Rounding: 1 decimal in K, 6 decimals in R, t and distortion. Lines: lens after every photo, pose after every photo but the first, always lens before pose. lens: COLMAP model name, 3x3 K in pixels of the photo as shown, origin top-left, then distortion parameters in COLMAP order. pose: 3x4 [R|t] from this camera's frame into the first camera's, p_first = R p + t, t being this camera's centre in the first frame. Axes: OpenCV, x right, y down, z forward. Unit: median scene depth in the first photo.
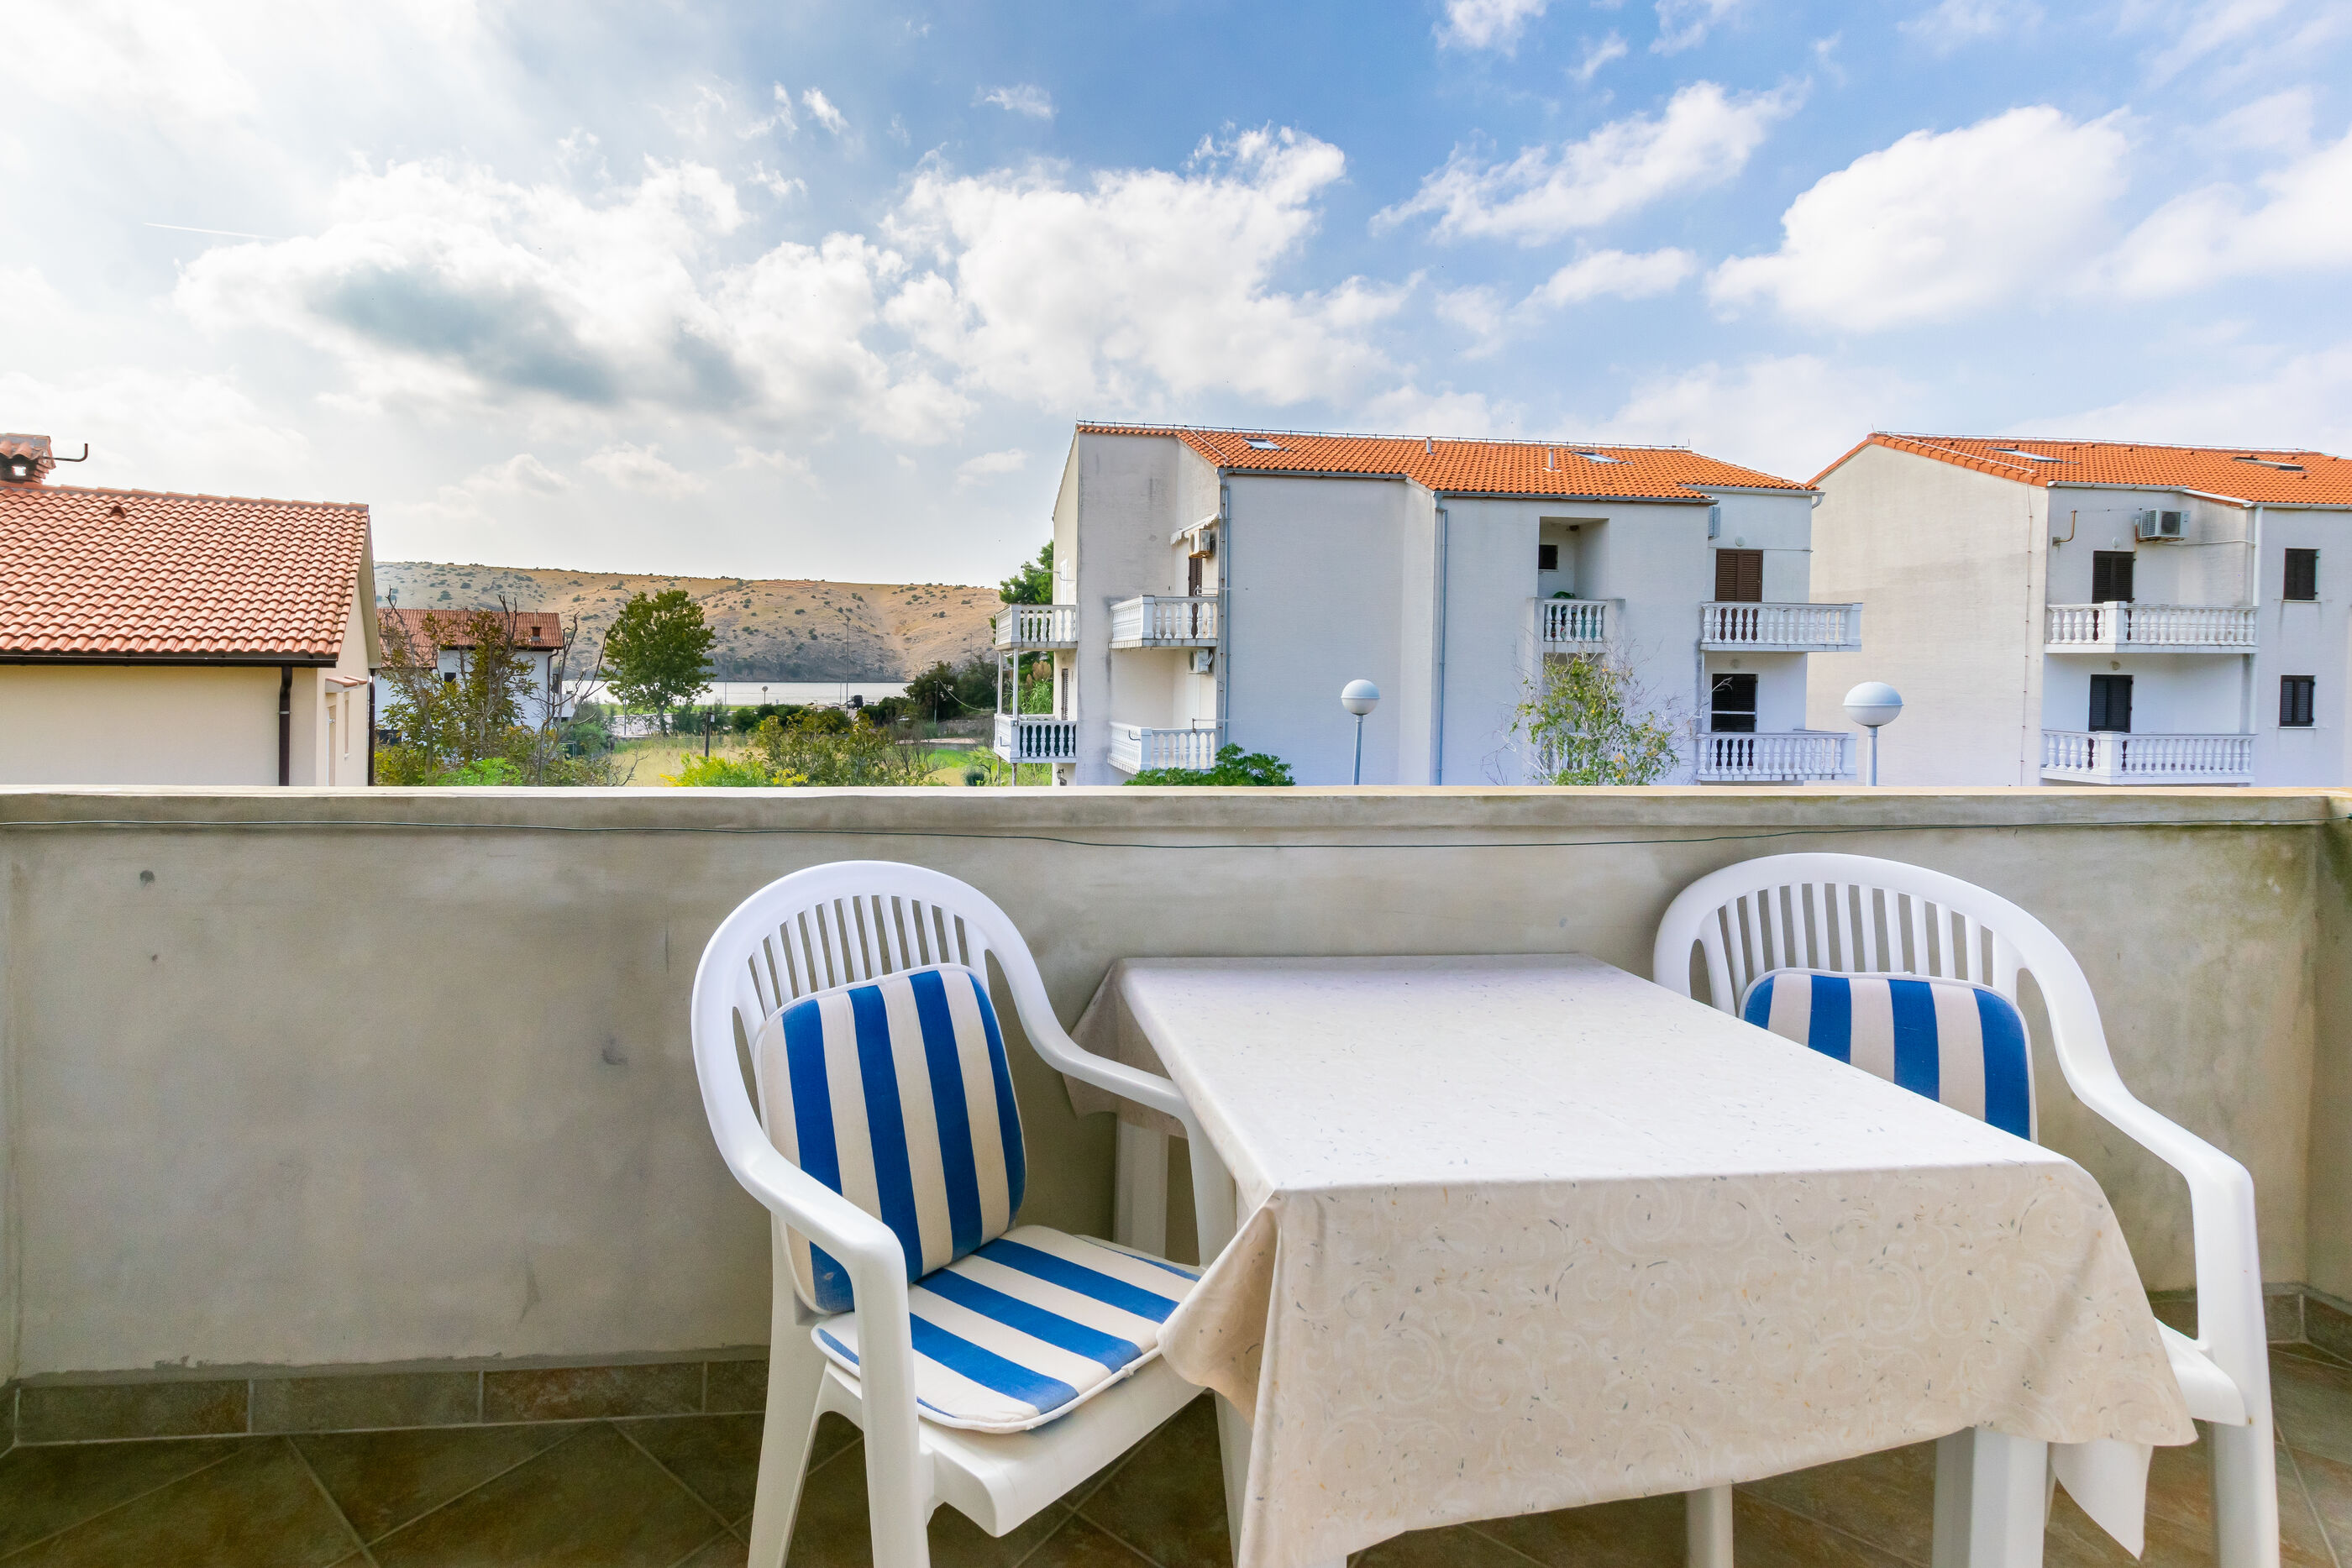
lens RADIAL K [[1038.1, 0, 1174.2], [0, 1038.1, 743.6], [0, 0, 1]] dist [0.000470, -0.005499]
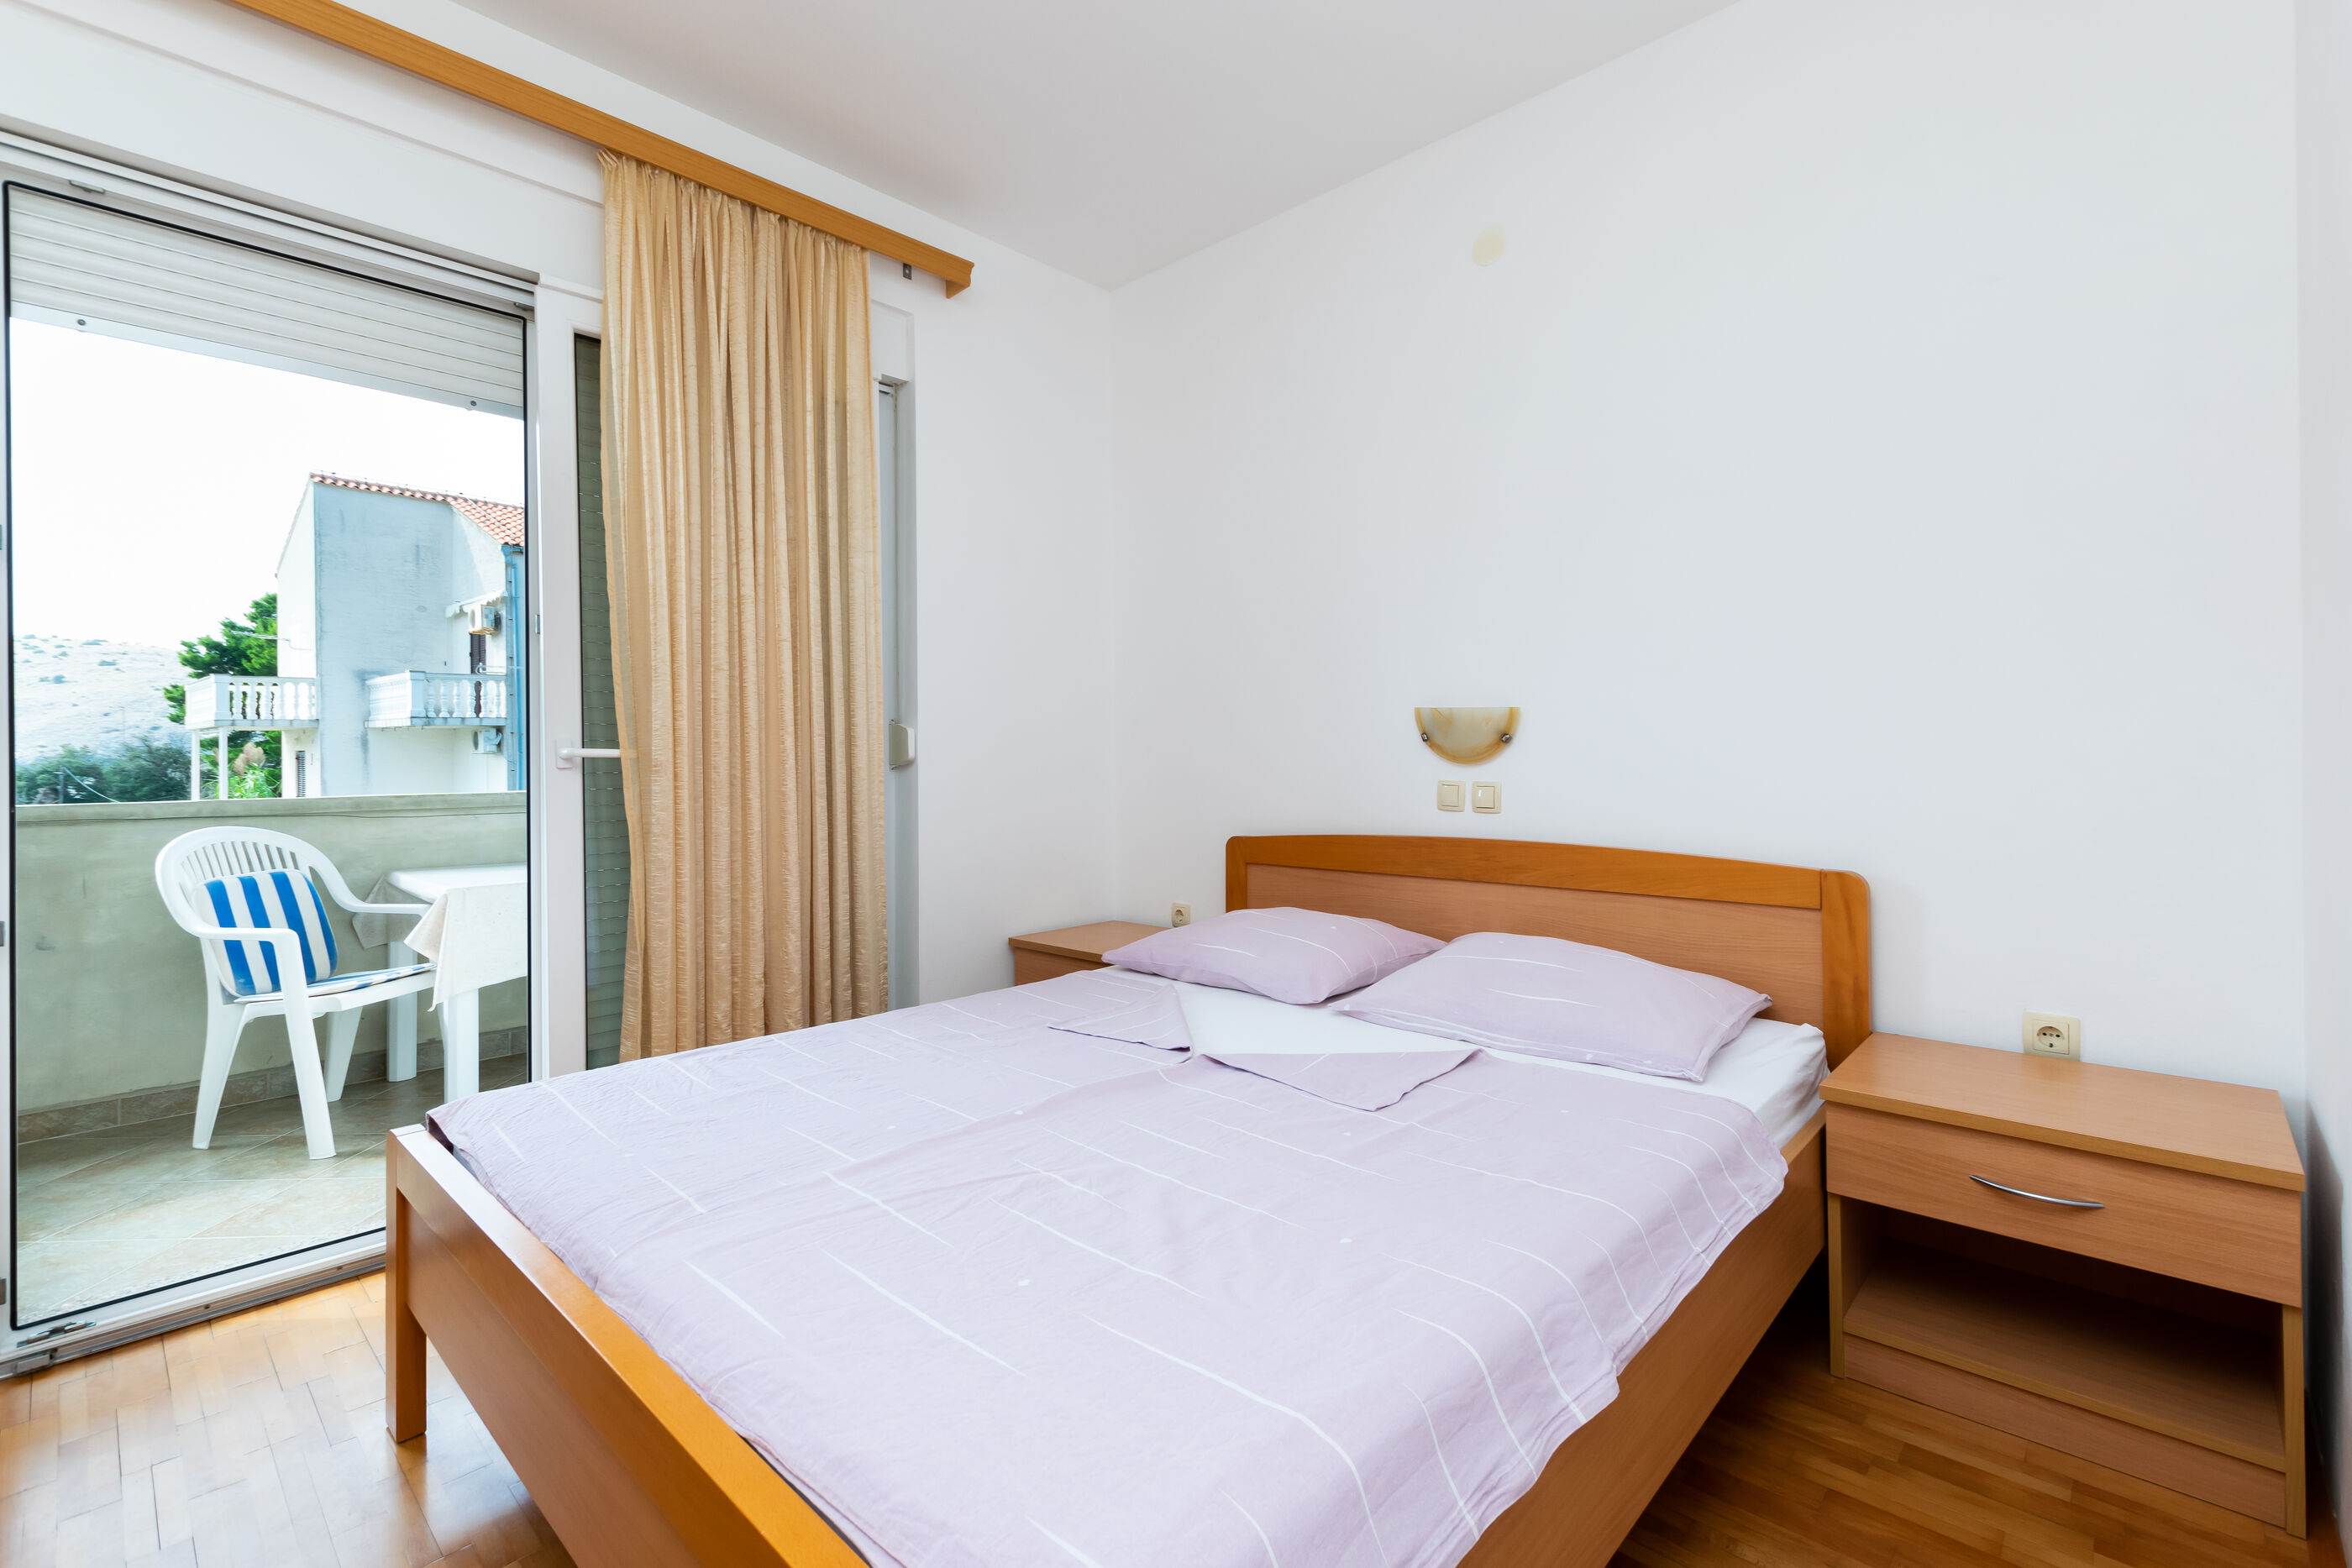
lens RADIAL K [[1021.0, 0, 1175.2], [0, 1021.0, 768.2], [0, 0, 1]] dist [0.000048, -0.000435]
pose [[0.819668, -0.020684, 0.572465, 0.006110], [0.050712, 0.998044, -0.036550, 0.012126], [-0.570590, 0.058989, 0.819114, -0.131557]]
